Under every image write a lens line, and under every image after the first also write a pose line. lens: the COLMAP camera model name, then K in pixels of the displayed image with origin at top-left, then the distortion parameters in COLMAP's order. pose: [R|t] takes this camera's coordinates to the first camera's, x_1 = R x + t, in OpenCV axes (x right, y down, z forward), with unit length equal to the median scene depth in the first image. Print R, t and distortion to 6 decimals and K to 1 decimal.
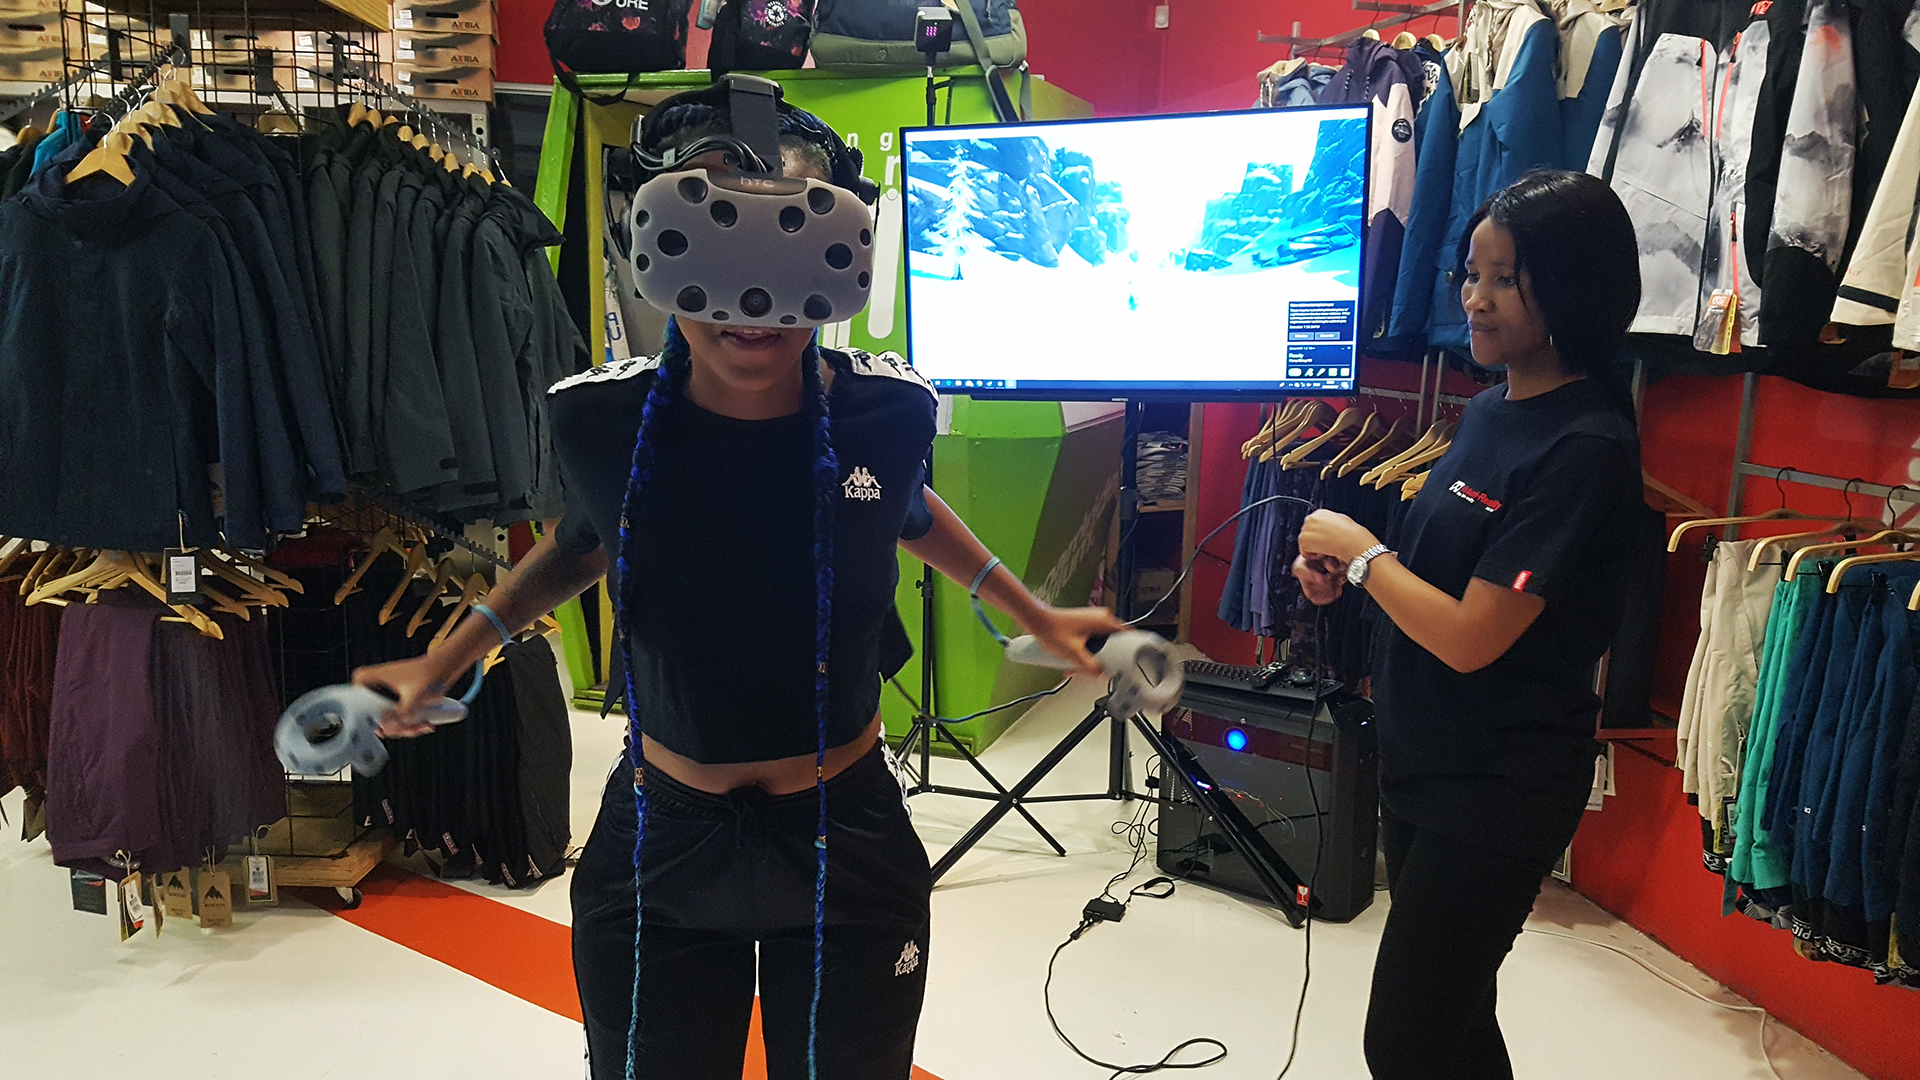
lens RADIAL K [[1489.1, 0, 952.5], [0, 1489.1, 583.7], [0, 0, 1]] dist [0.161291, -0.260996]
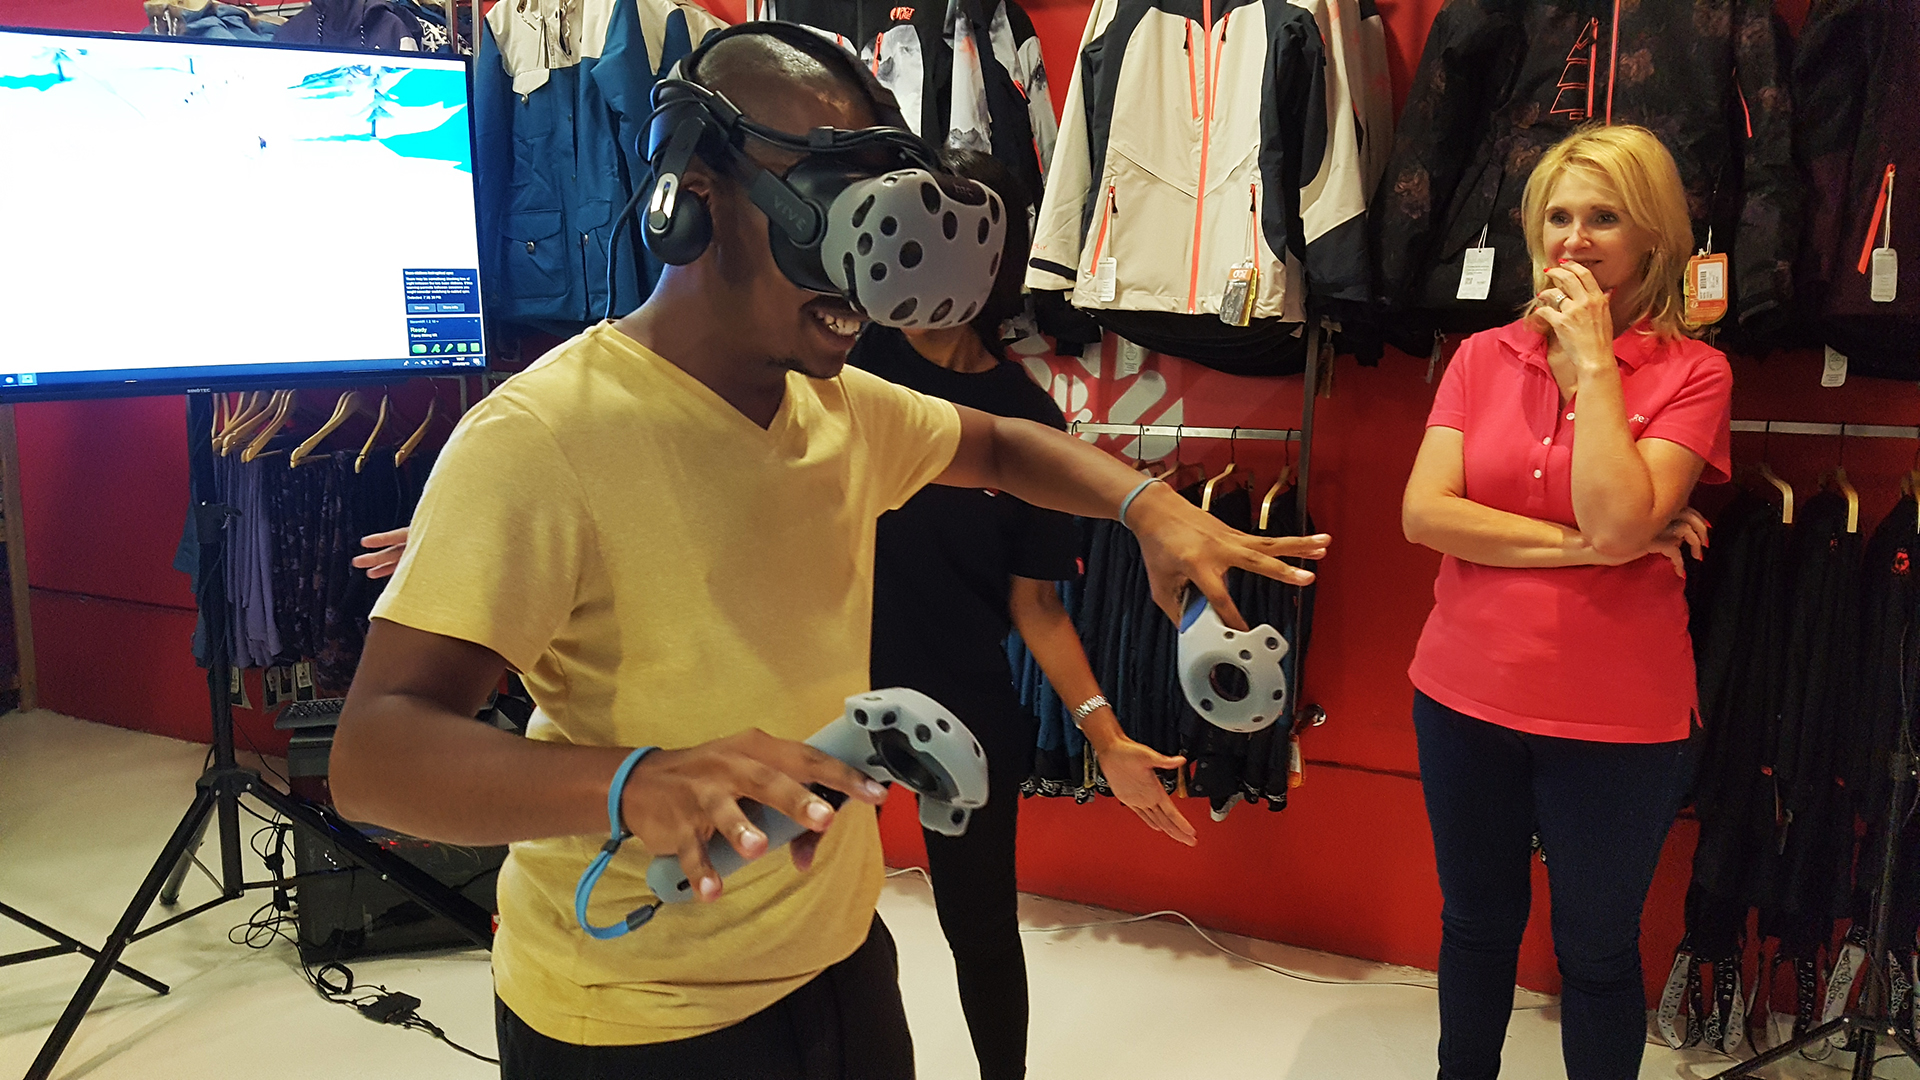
lens RADIAL K [[1445.9, 0, 950.9], [0, 1445.9, 566.3], [0, 0, 1]] dist [0.236879, -0.416639]
pose [[0.600275, -0.152563, 0.785108, -0.291642], [0.154844, 0.985234, 0.073062, -0.030151], [-0.784661, 0.077712, 0.615034, 0.230237]]
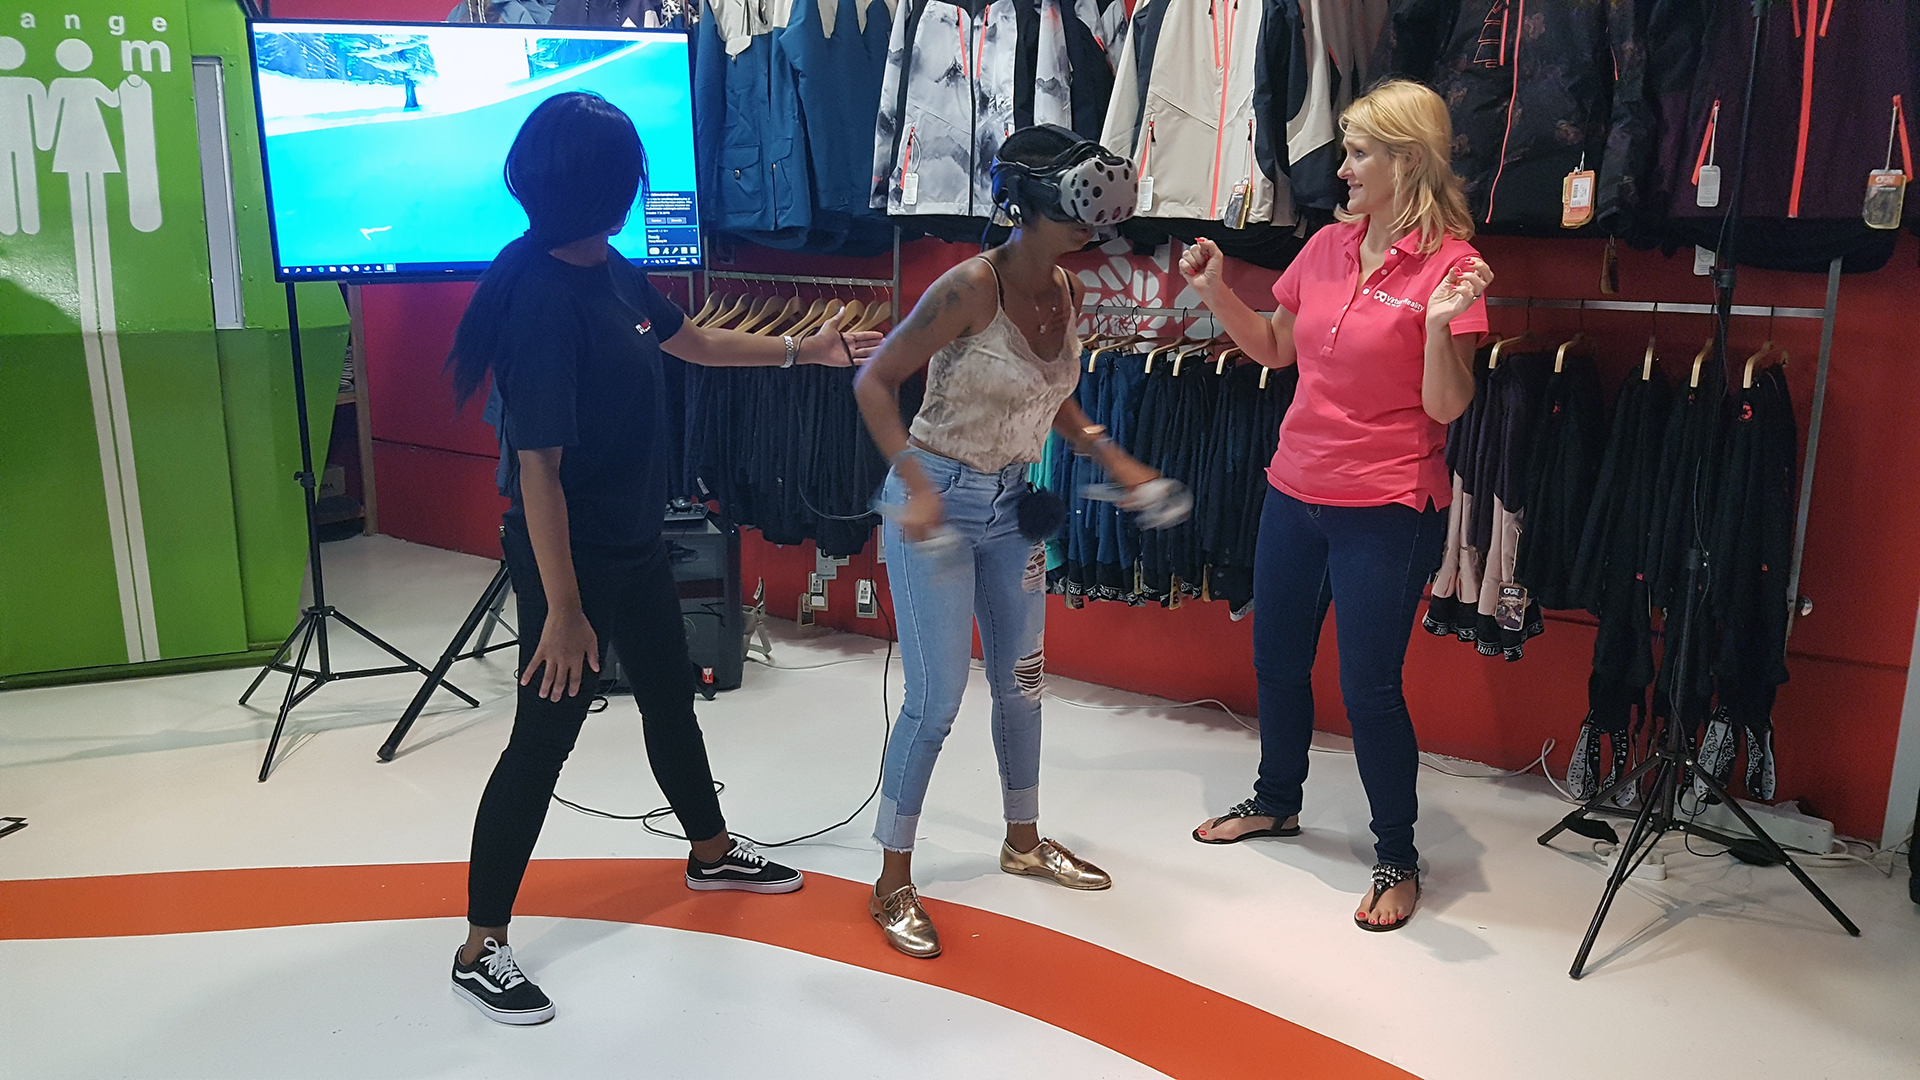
lens RADIAL K [[1446.4, 0, 939.5], [0, 1446.4, 552.1], [0, 0, 1]] dist [0.267061, -0.489785]
pose [[0.730209, -0.167827, 0.662291, -0.437027], [0.139286, 0.985571, 0.096177, 0.016990], [-0.668876, 0.022018, 0.743048, -0.033655]]
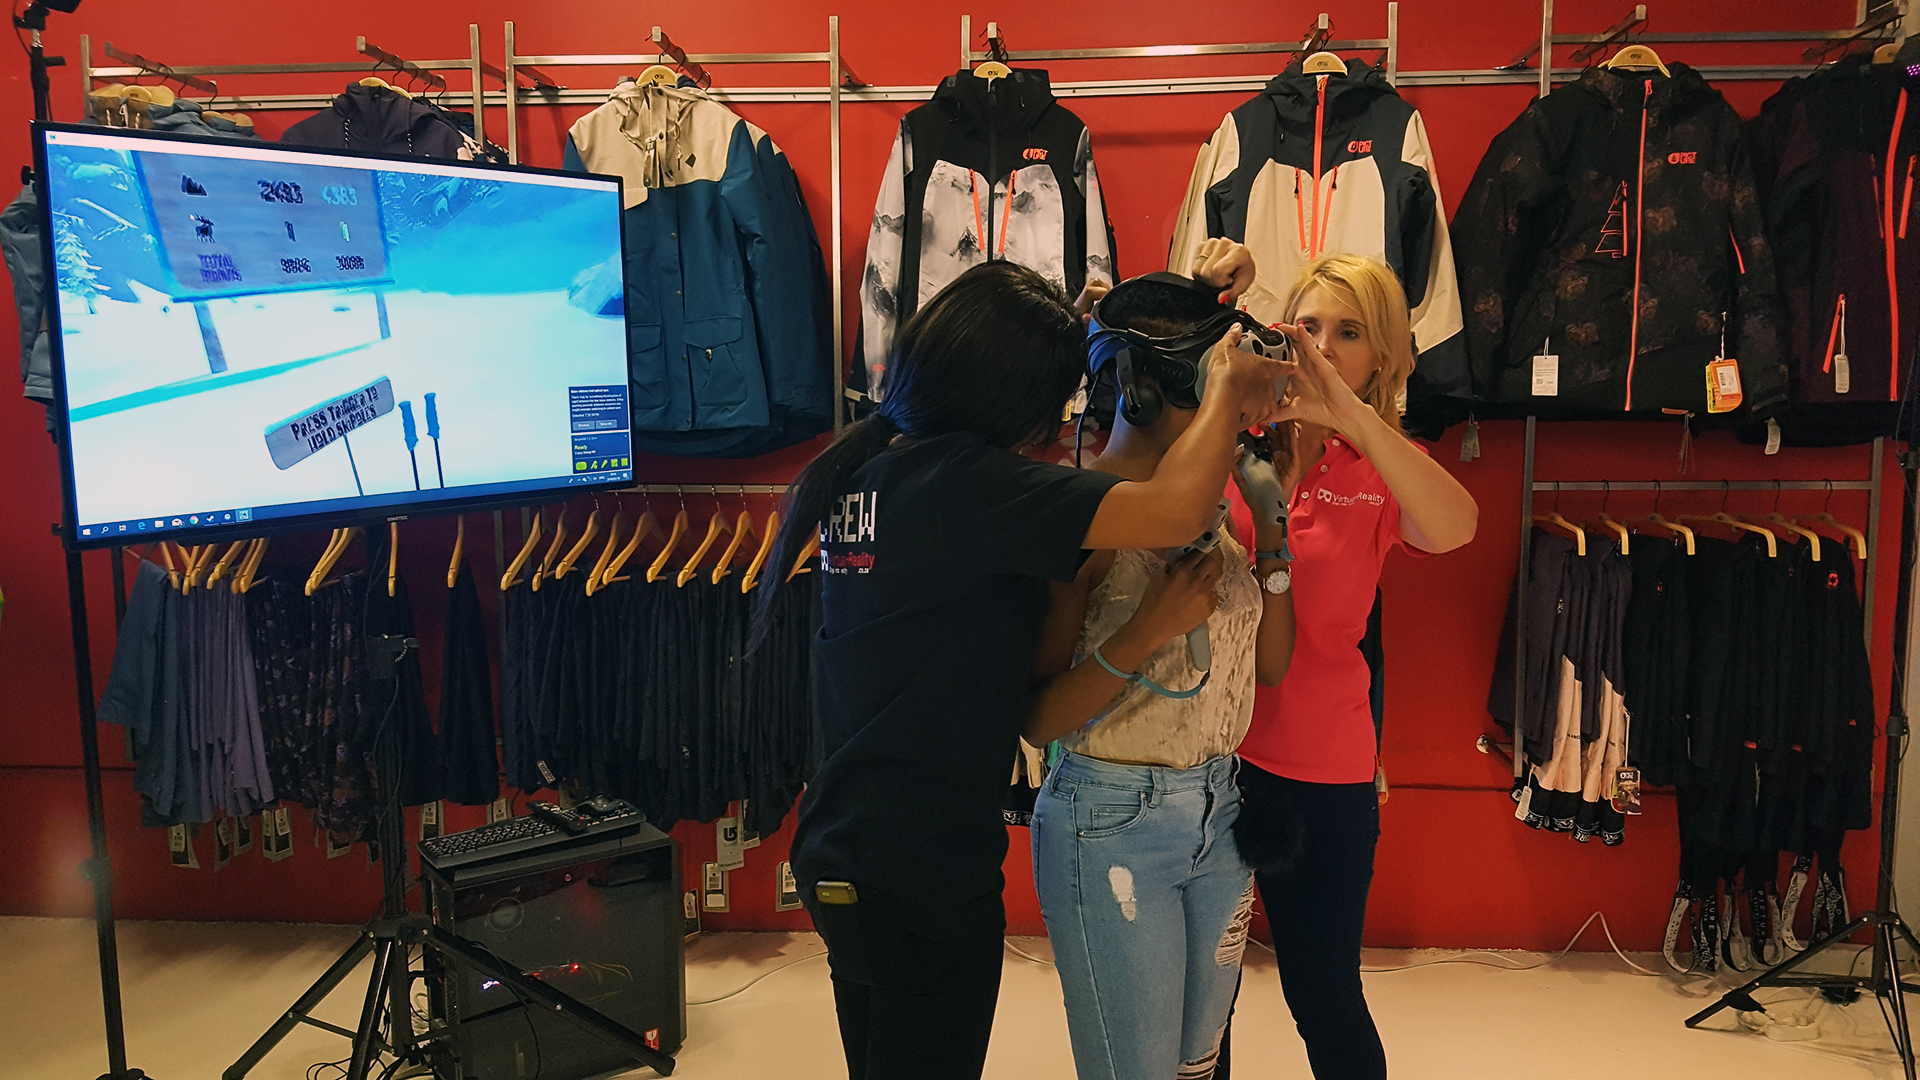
lens RADIAL K [[1448.5, 0, 969.7], [0, 1448.5, 574.2], [0, 0, 1]] dist [0.320226, -0.637997]
pose [[0.287132, -0.145453, 0.946783, -0.544766], [0.197982, 0.976073, 0.089910, -0.112276], [-0.937208, 0.161630, 0.309059, 0.531564]]
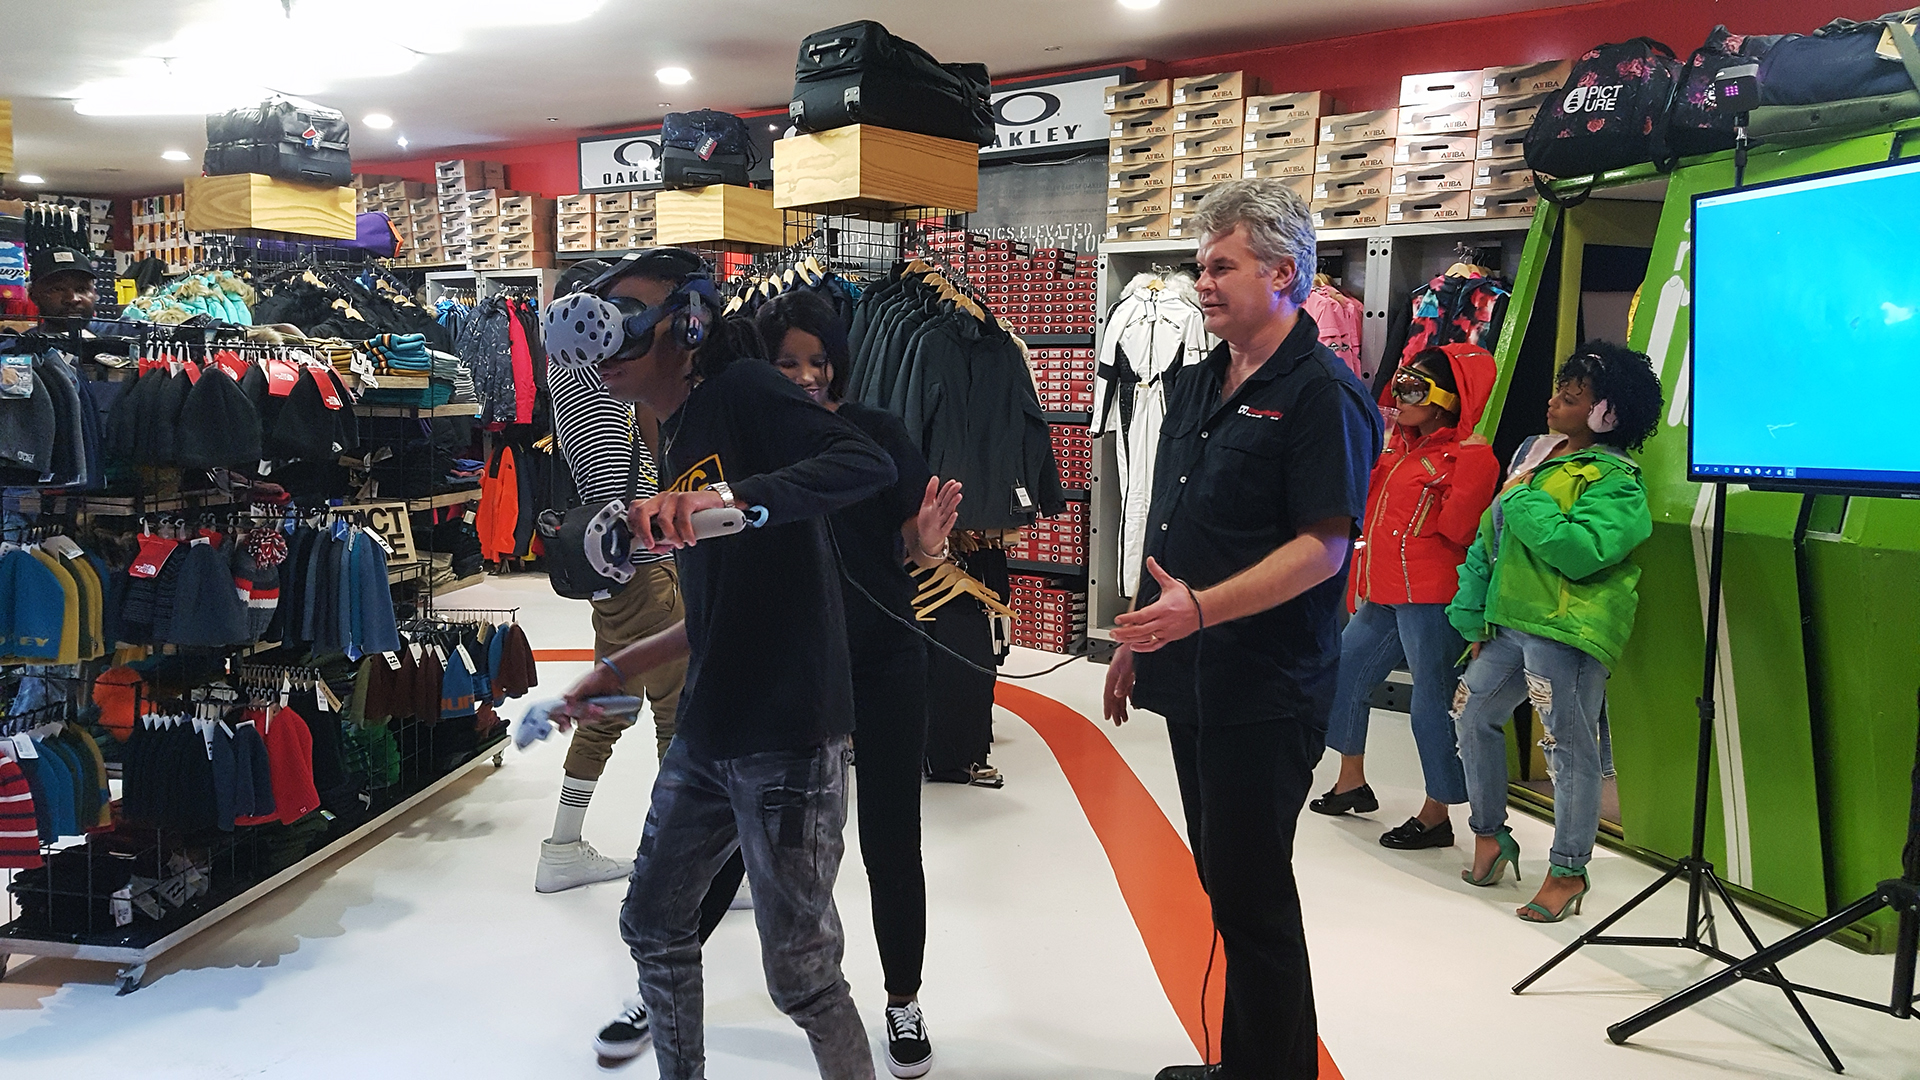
lens RADIAL K [[1489.1, 0, 952.5], [0, 1489.1, 583.7], [0, 0, 1]] dist [0.161291, -0.260996]
pose [[0.637089, 0.094392, -0.764988, 0.436319], [-0.161537, 0.986784, -0.012770, 0.018151], [0.753673, 0.131710, 0.643918, 0.095834]]
